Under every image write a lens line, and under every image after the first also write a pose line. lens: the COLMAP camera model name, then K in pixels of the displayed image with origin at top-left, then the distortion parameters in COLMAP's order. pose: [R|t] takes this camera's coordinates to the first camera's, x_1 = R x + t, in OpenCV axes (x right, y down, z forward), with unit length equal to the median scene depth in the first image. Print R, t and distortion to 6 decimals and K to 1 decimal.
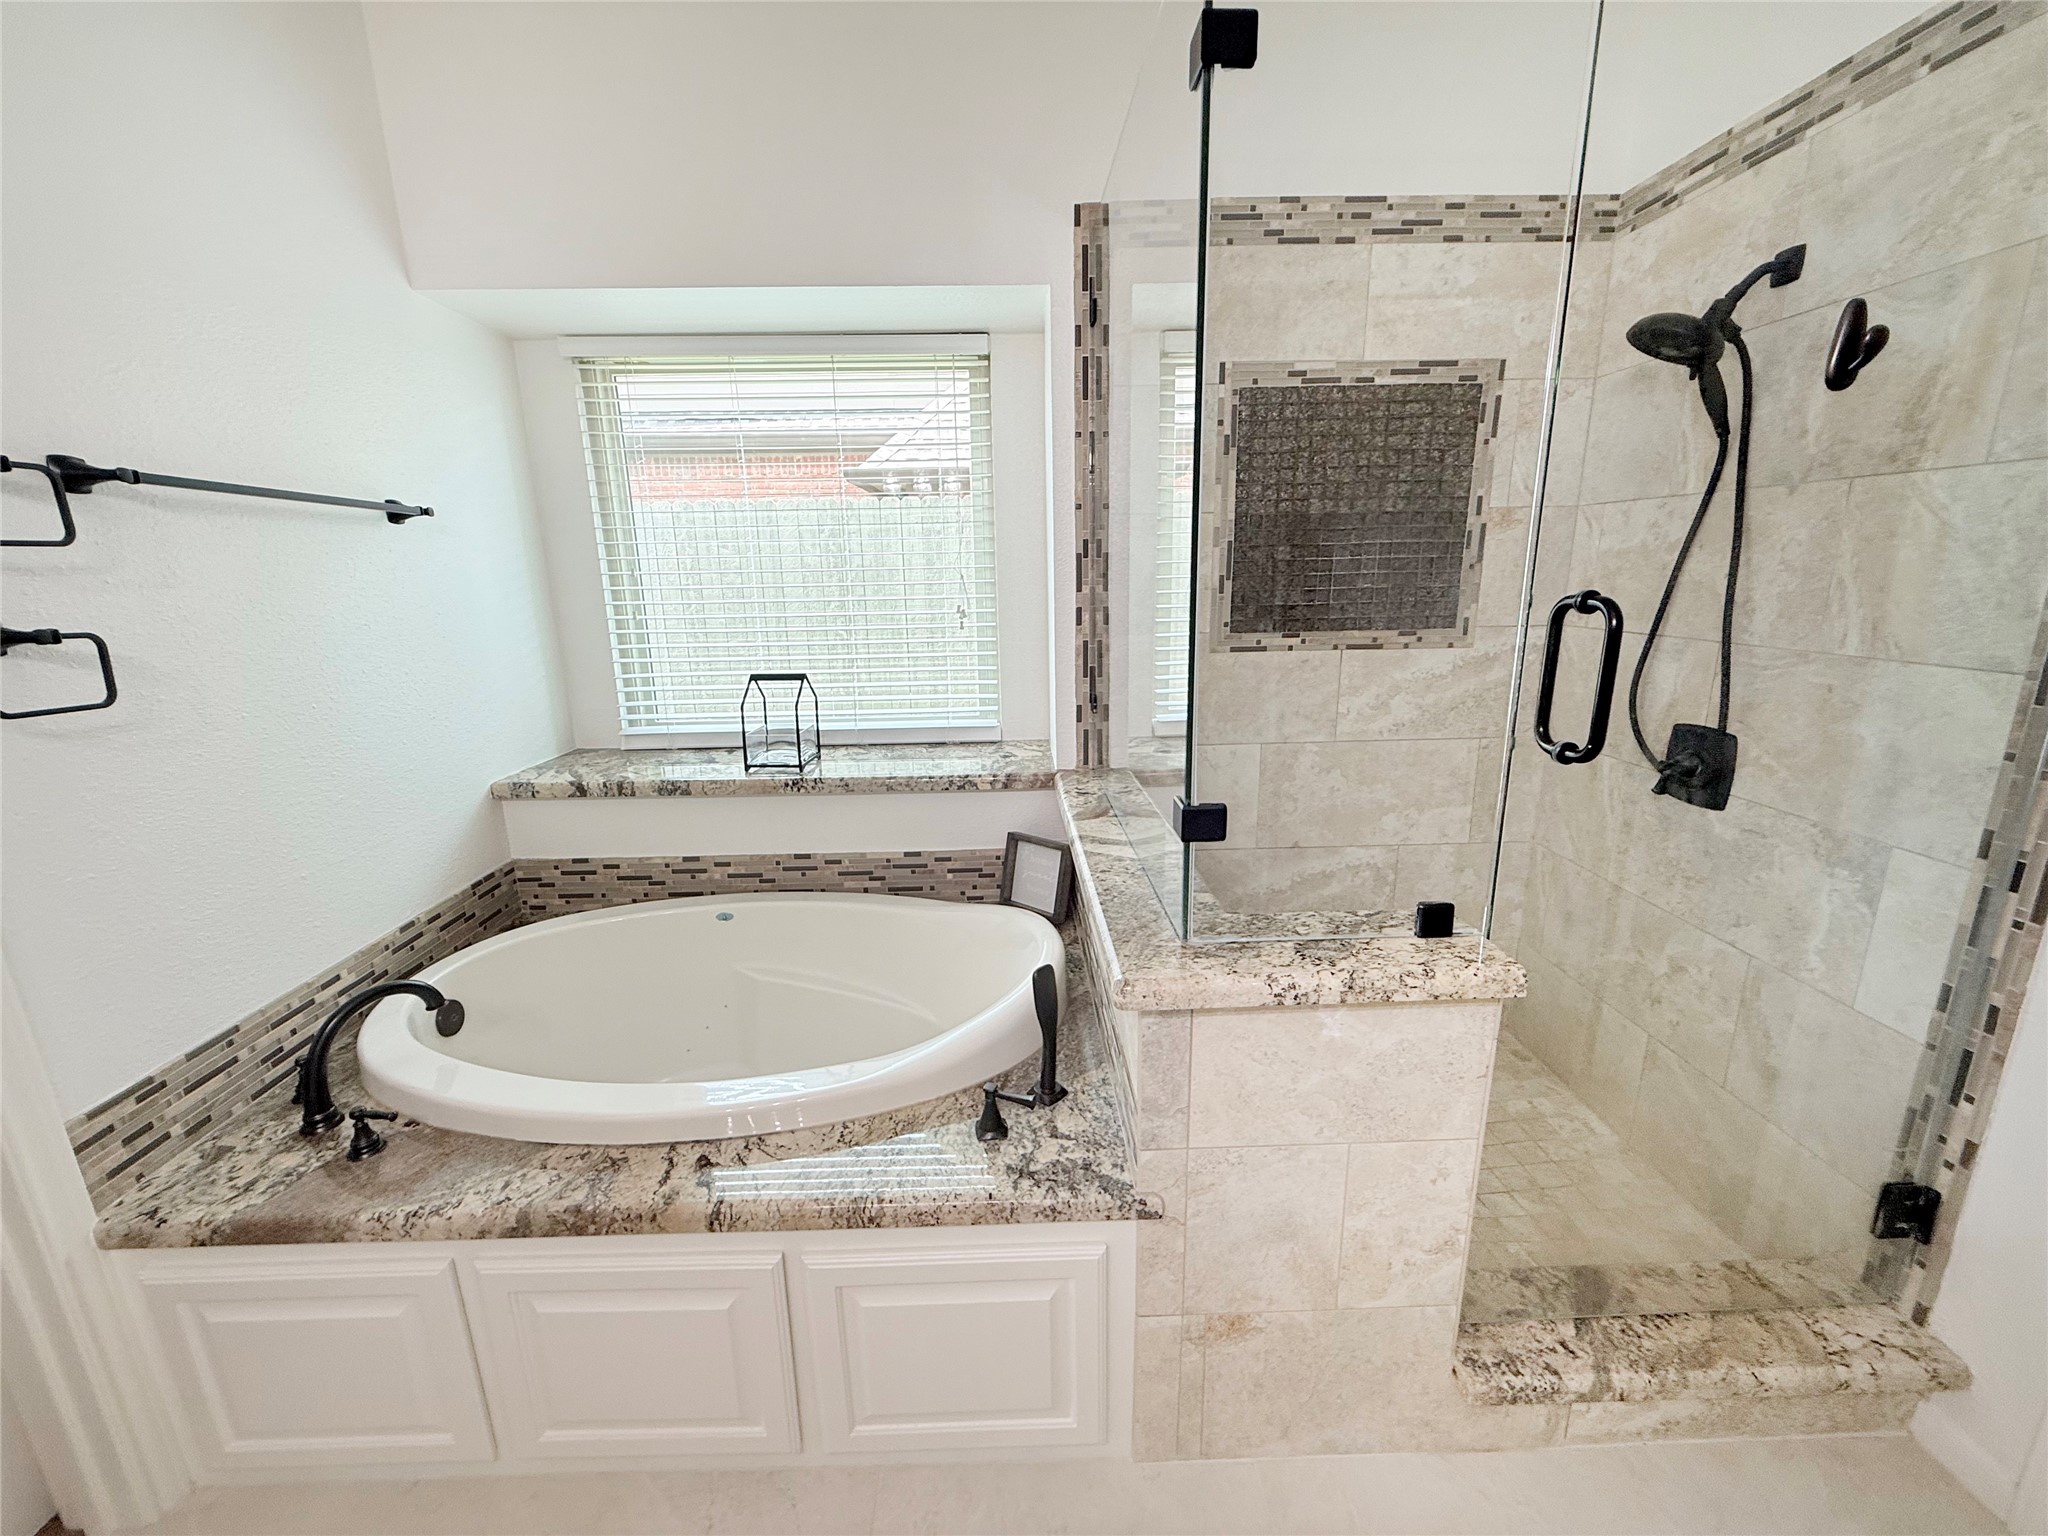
lens RADIAL K [[819.7, 0, 1024.2], [0, 819.7, 765.3], [0, 0, 1]] dist [0.001525, -0.000312]
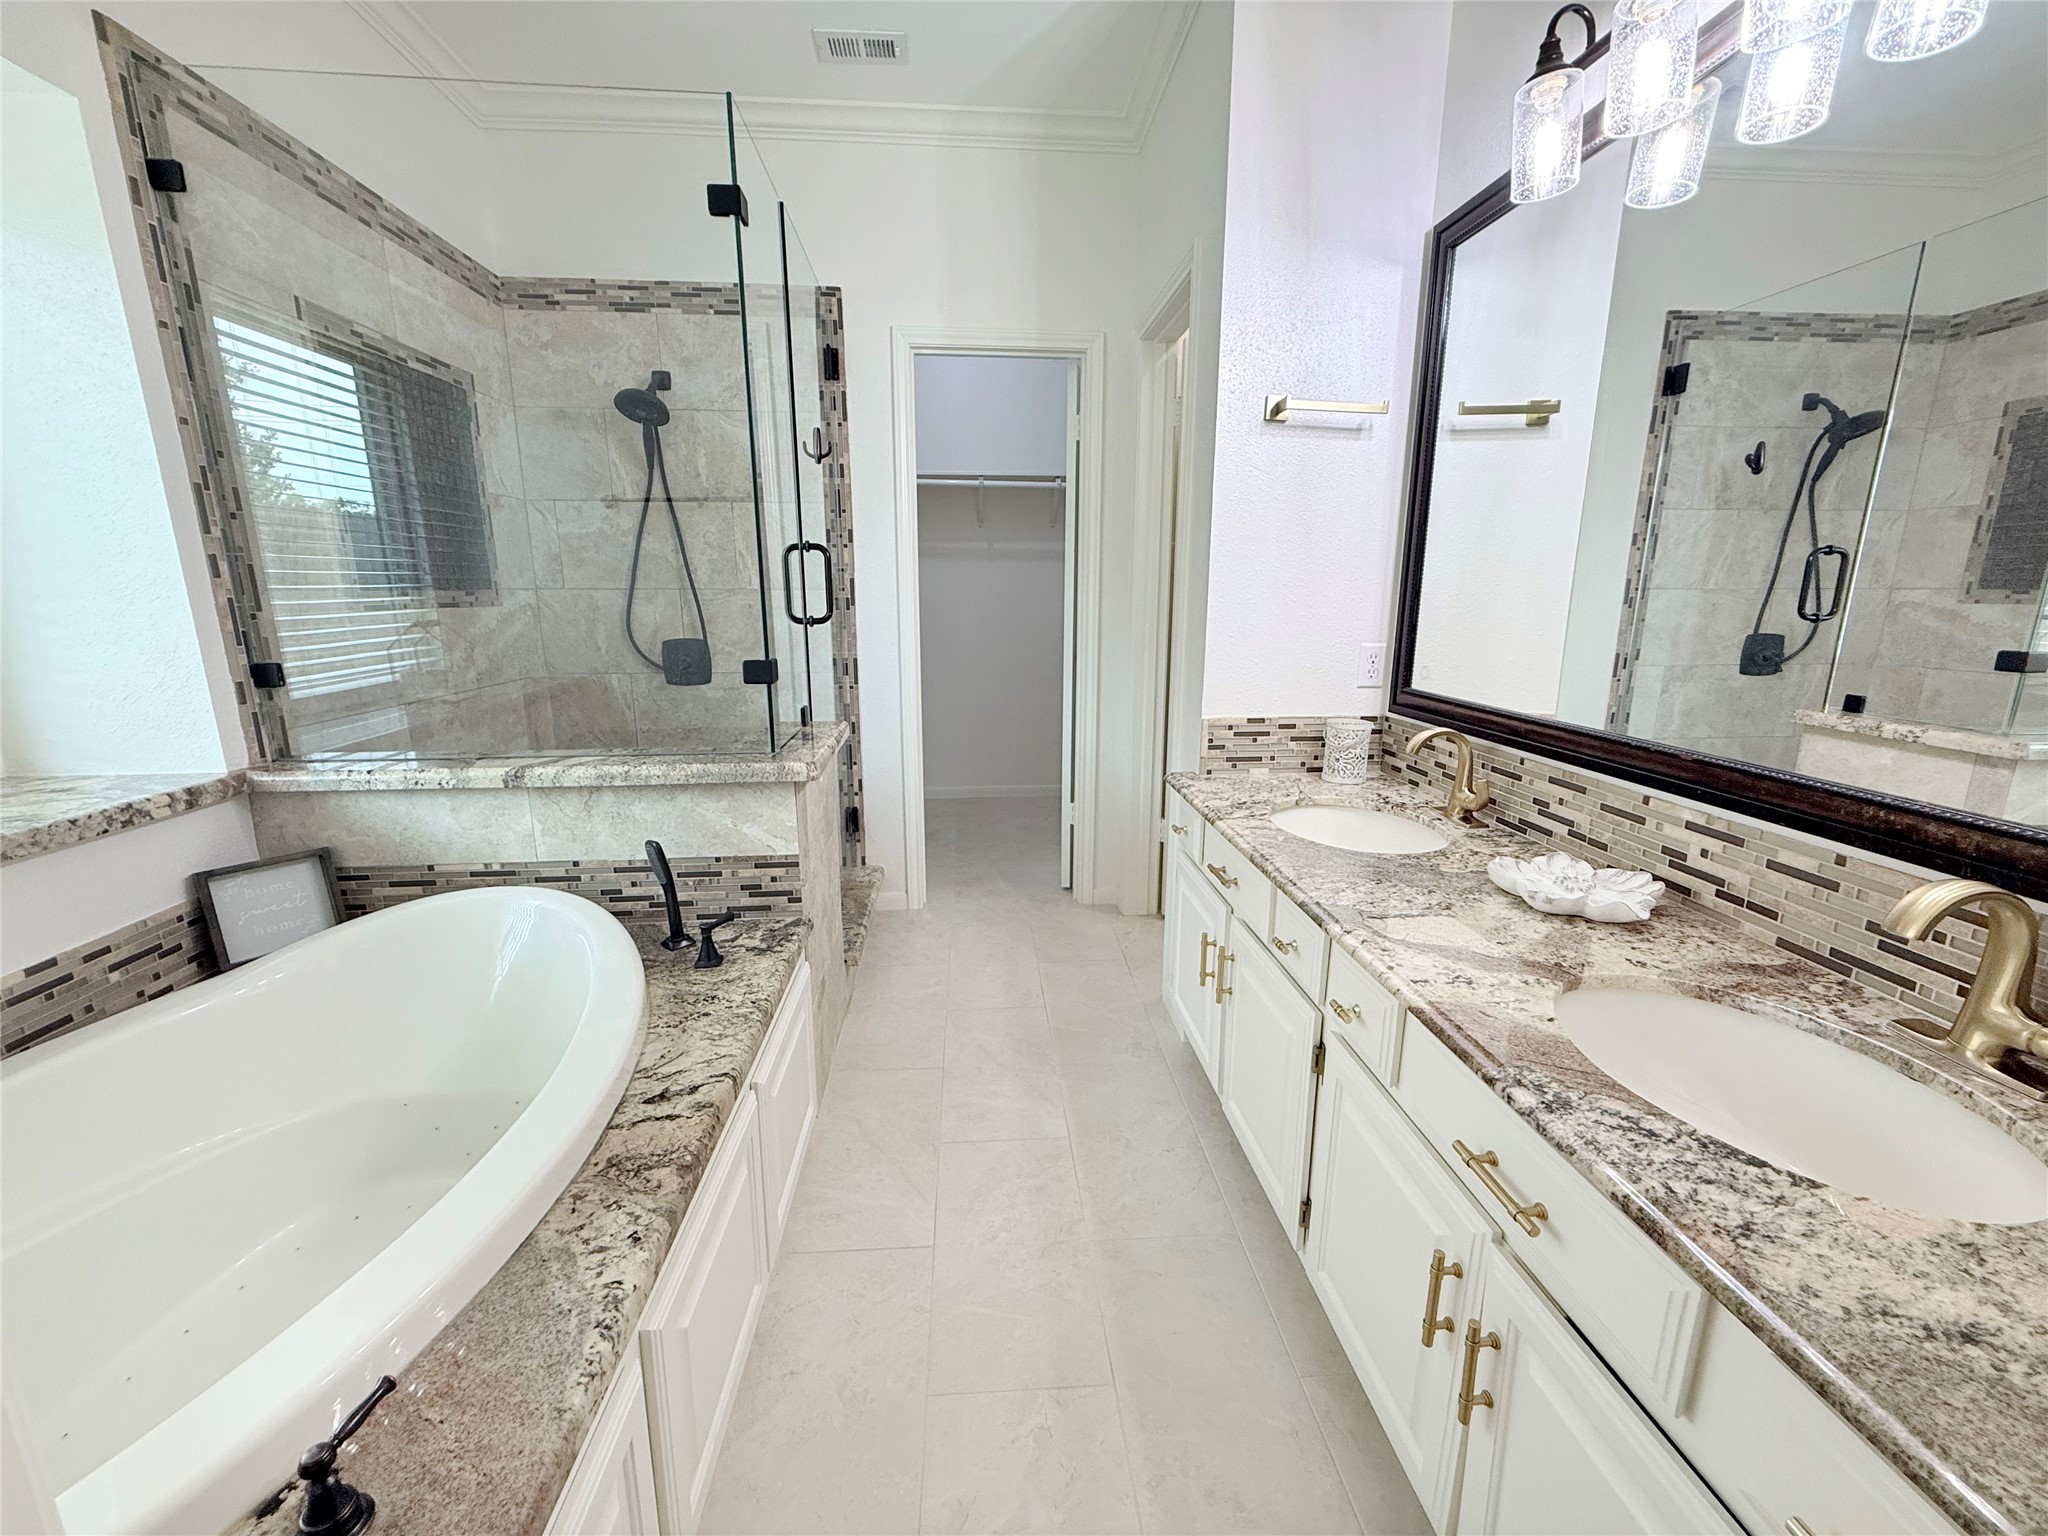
lens RADIAL K [[819.7, 0, 1022.8], [0, 819.7, 765.5], [0, 0, 1]] dist [0.001525, -0.000312]
pose [[-0.052764, -0.195603, 0.979263, -0.977839], [0.235940, 0.950423, 0.202555, 0.025288], [-0.970334, 0.241735, -0.003998, 0.395172]]
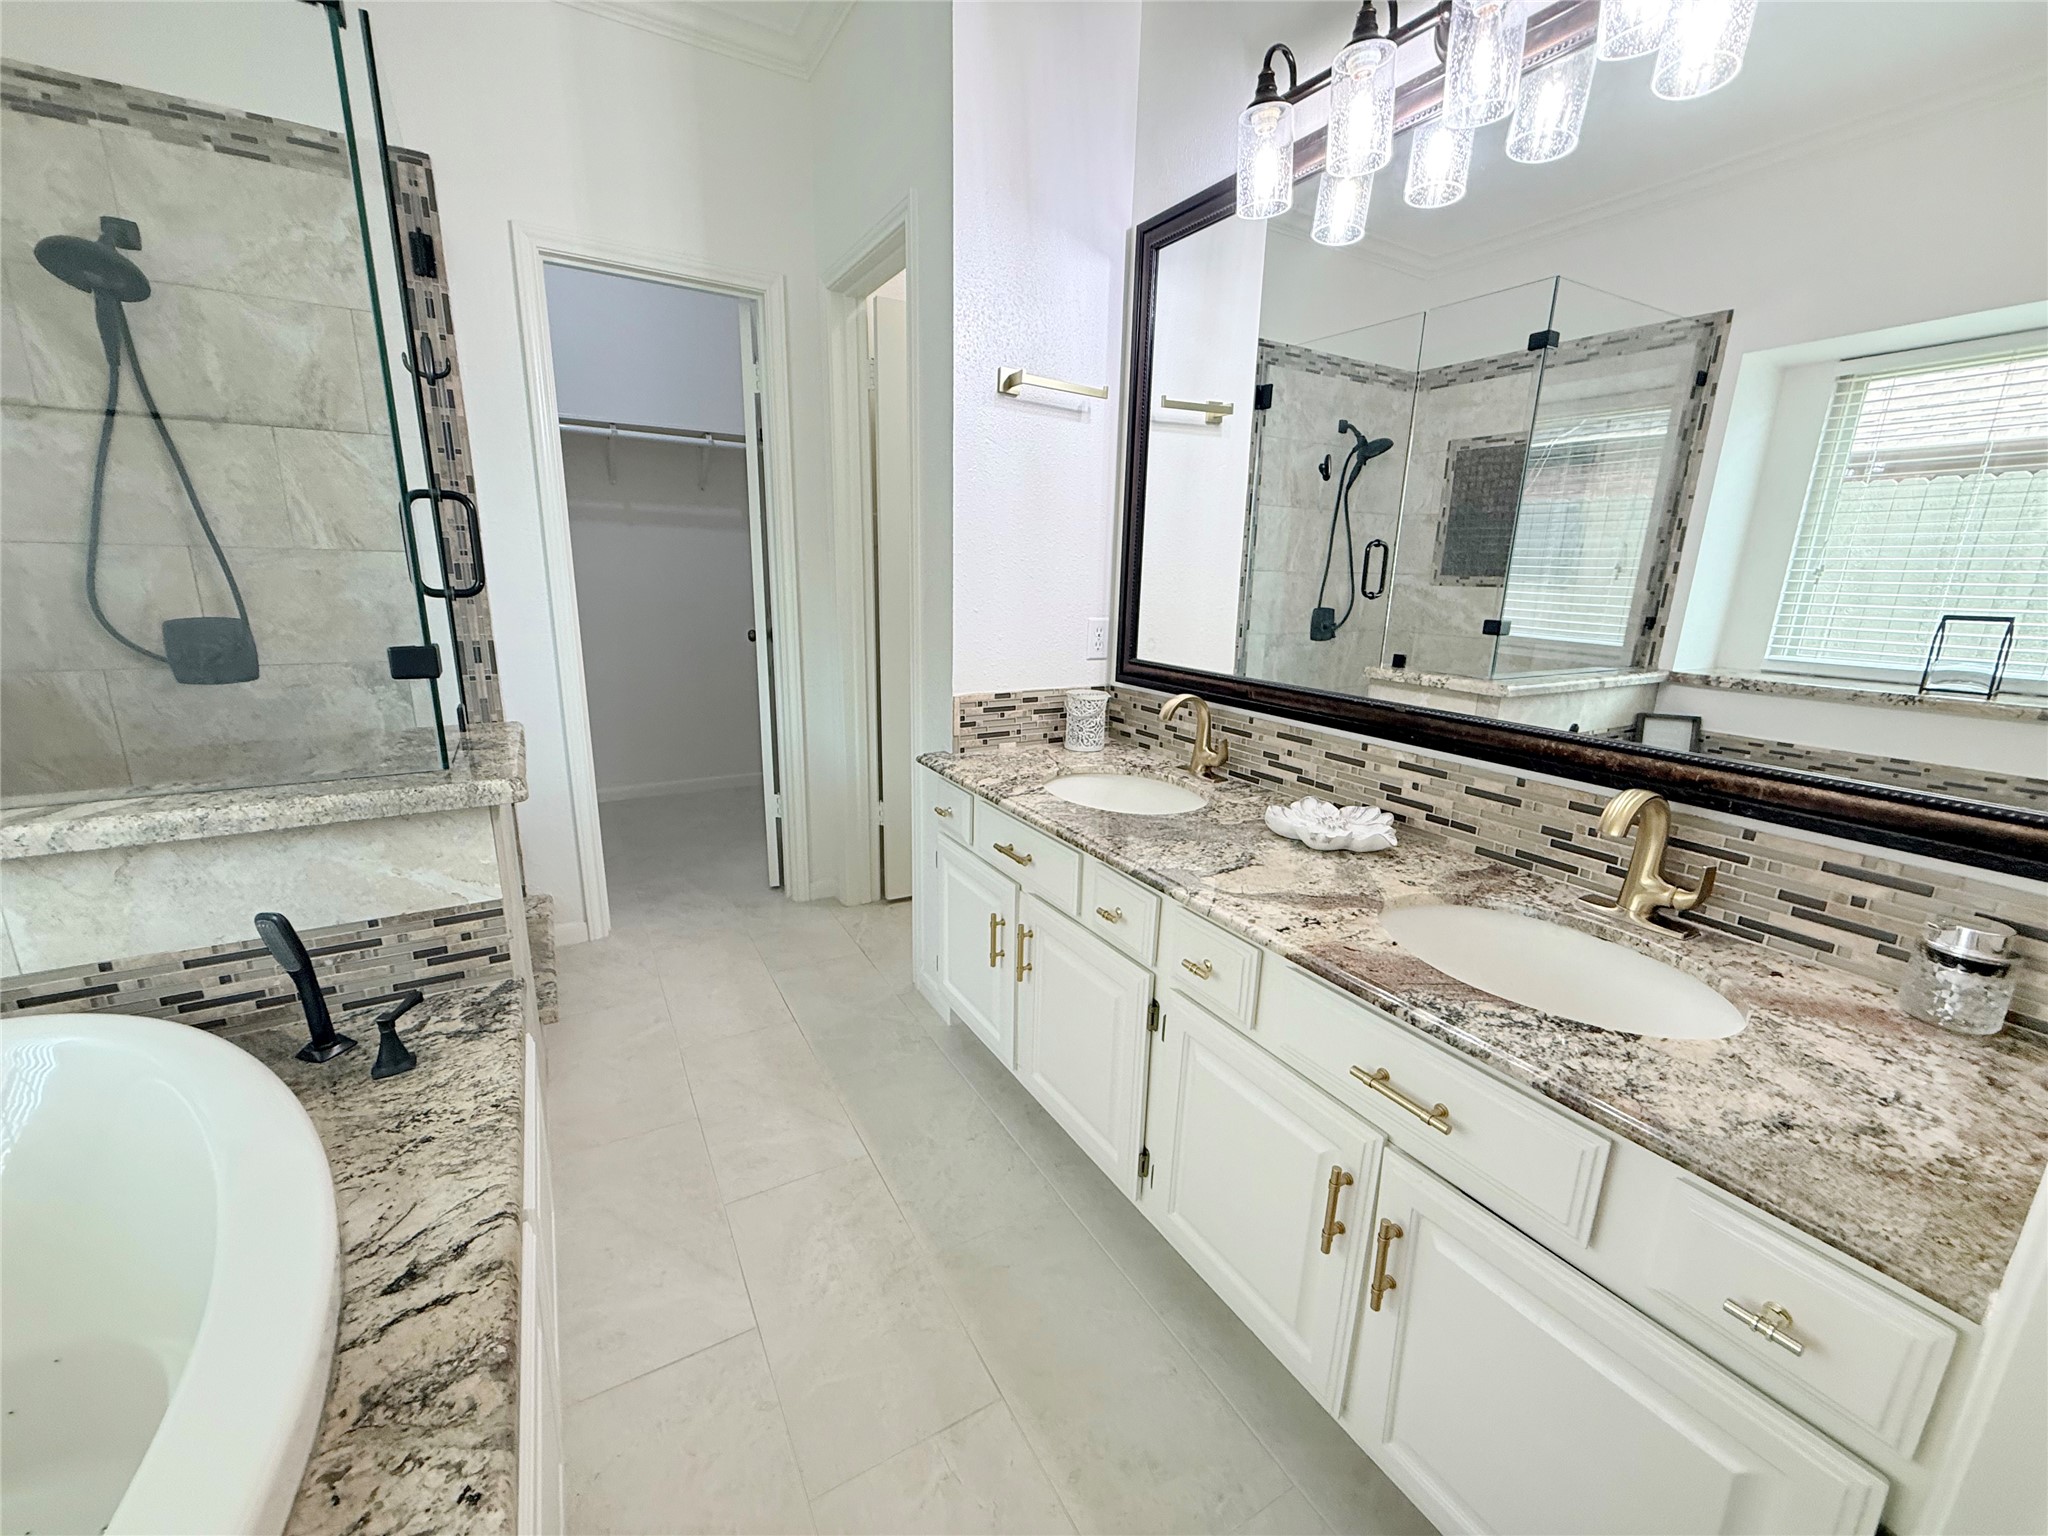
lens RADIAL K [[819.7, 0, 1022.6], [0, 819.7, 764.9], [0, 0, 1]] dist [0.001525, -0.000312]
pose [[-0.487339, -0.199840, 0.850038, -0.859135], [0.192320, 0.924993, 0.327721, -0.011042], [-0.851771, 0.323191, -0.412352, 0.559554]]
